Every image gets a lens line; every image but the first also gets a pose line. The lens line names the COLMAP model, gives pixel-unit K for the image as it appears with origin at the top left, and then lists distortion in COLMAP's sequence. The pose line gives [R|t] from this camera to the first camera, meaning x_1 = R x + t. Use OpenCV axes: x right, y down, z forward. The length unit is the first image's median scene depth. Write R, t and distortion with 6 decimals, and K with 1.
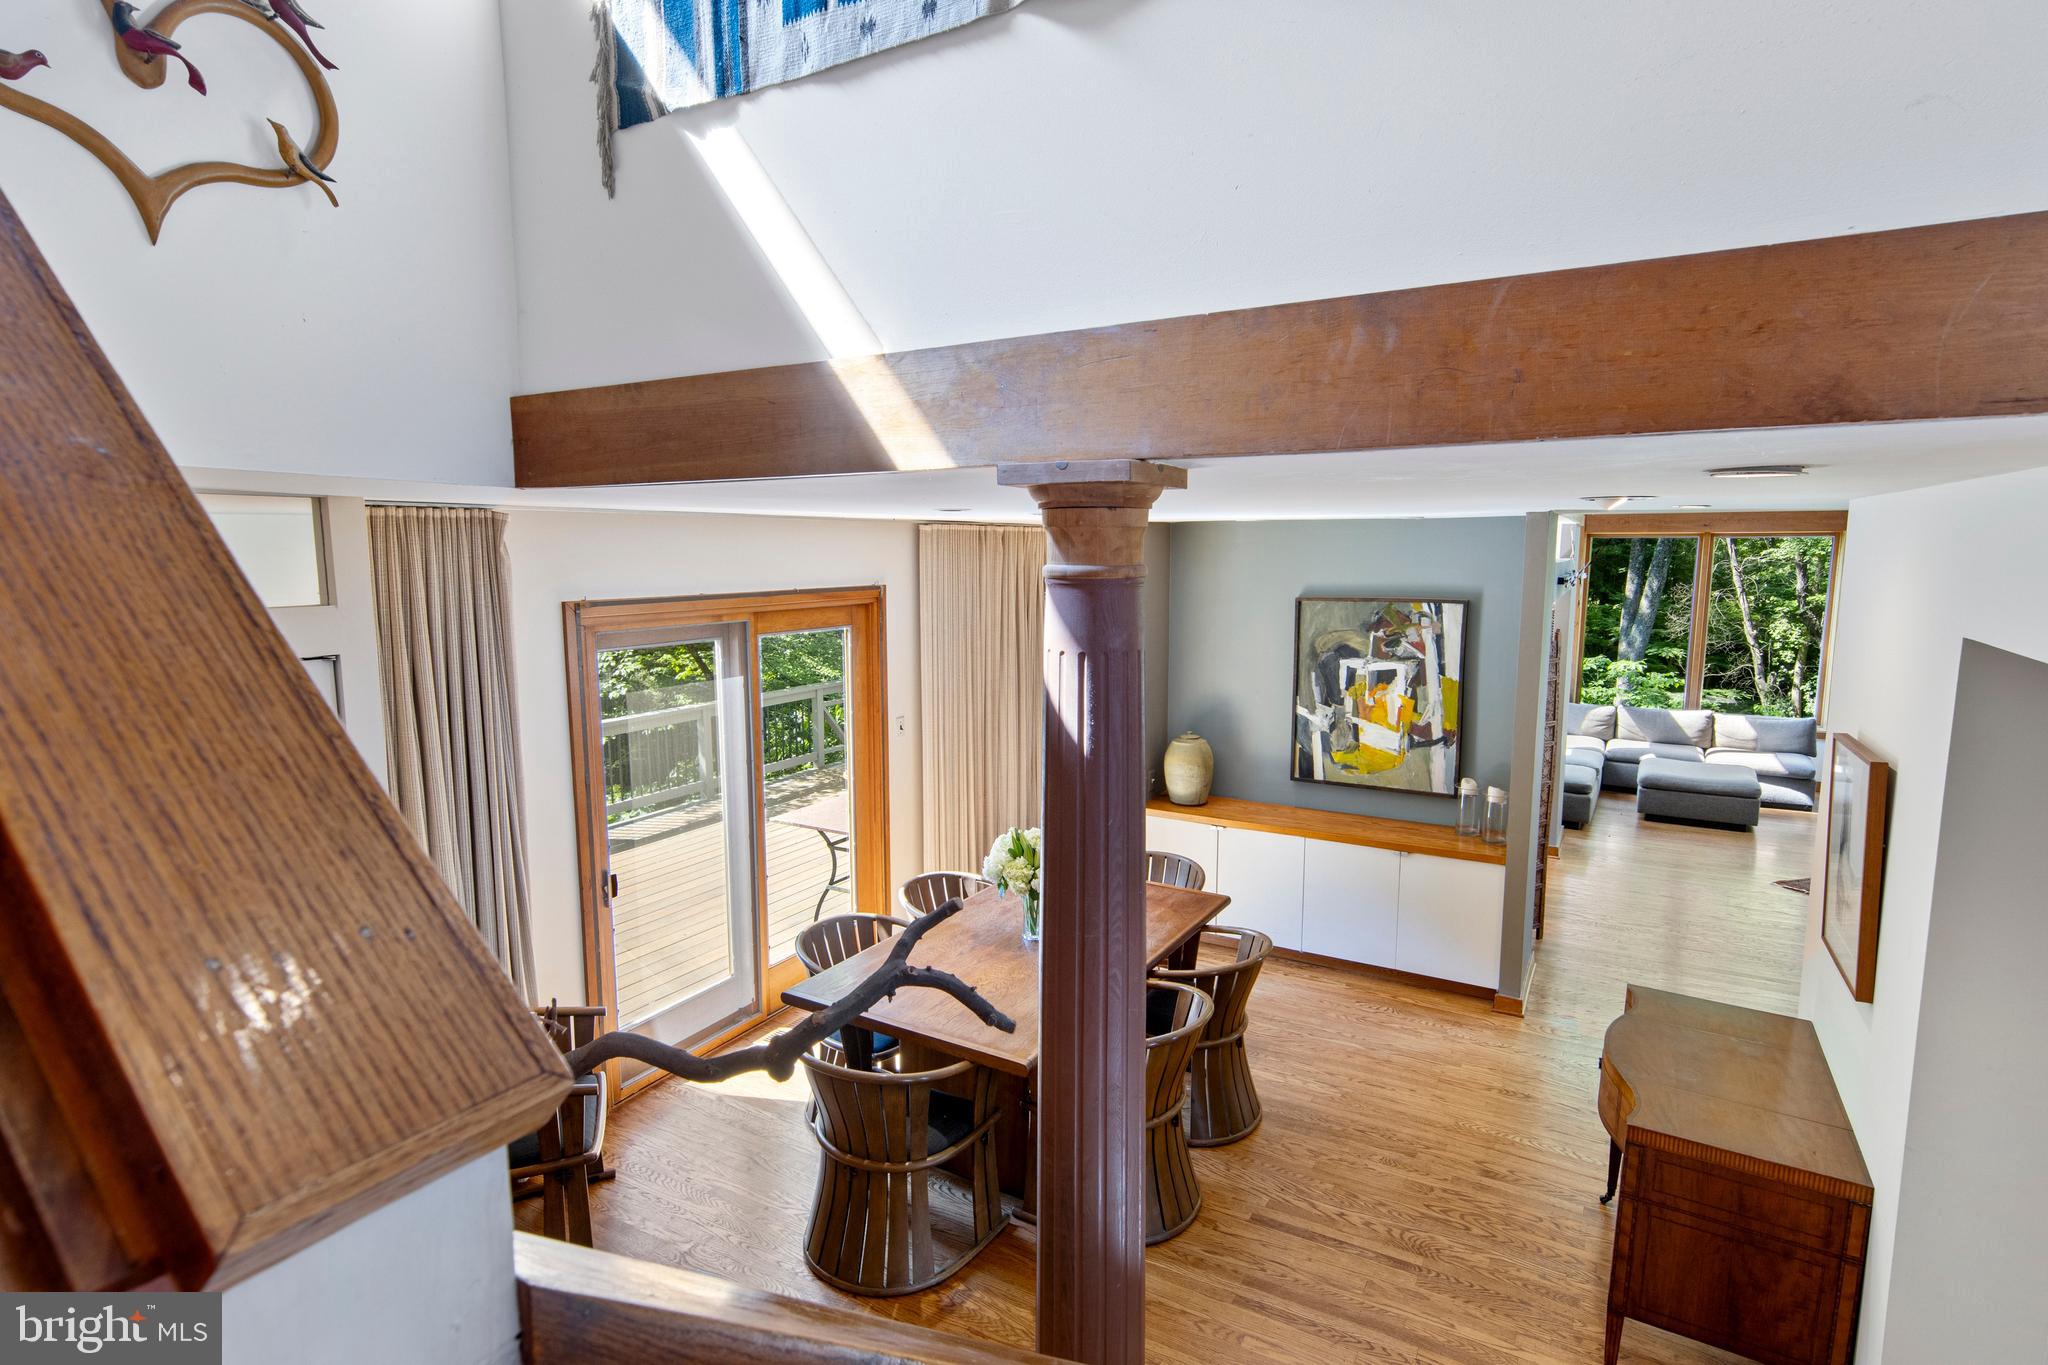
lens RADIAL K [[1054.7, 0, 1020.7], [0, 1054.7, 687.7], [0, 0, 1]] dist [0.015992, 0.000067]
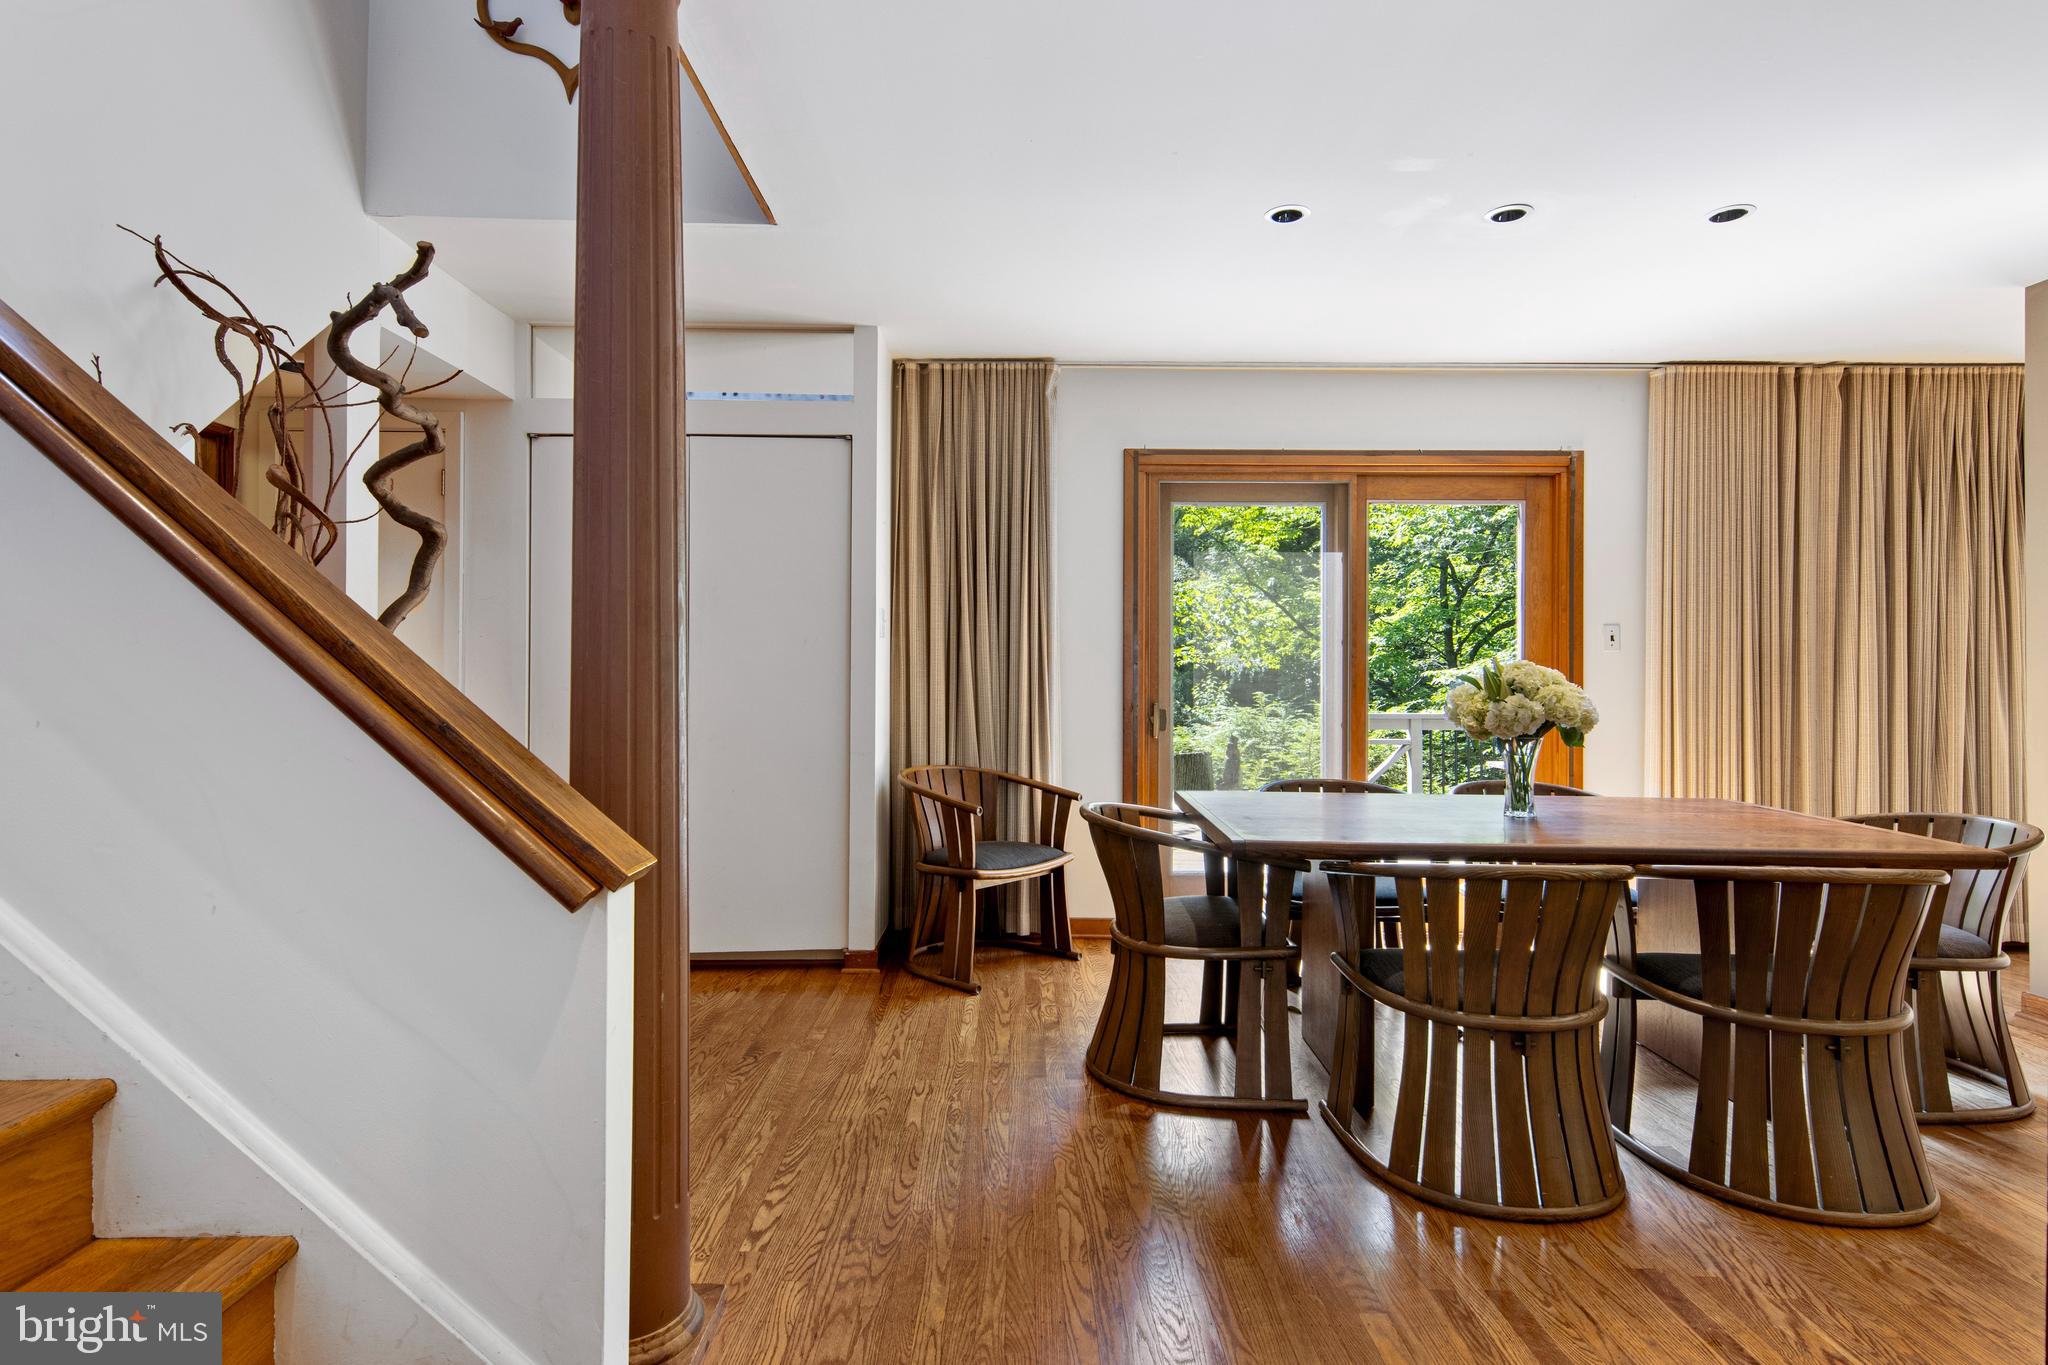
lens RADIAL K [[1054.7, 0, 1020.7], [0, 1054.7, 687.7], [0, 0, 1]] dist [0.015992, 0.000067]
pose [[0.498625, 0.011990, -0.866735, 0.447914], [-0.121032, 0.991072, -0.055918, 0.224054], [0.858327, 0.132785, 0.495624, 0.336586]]
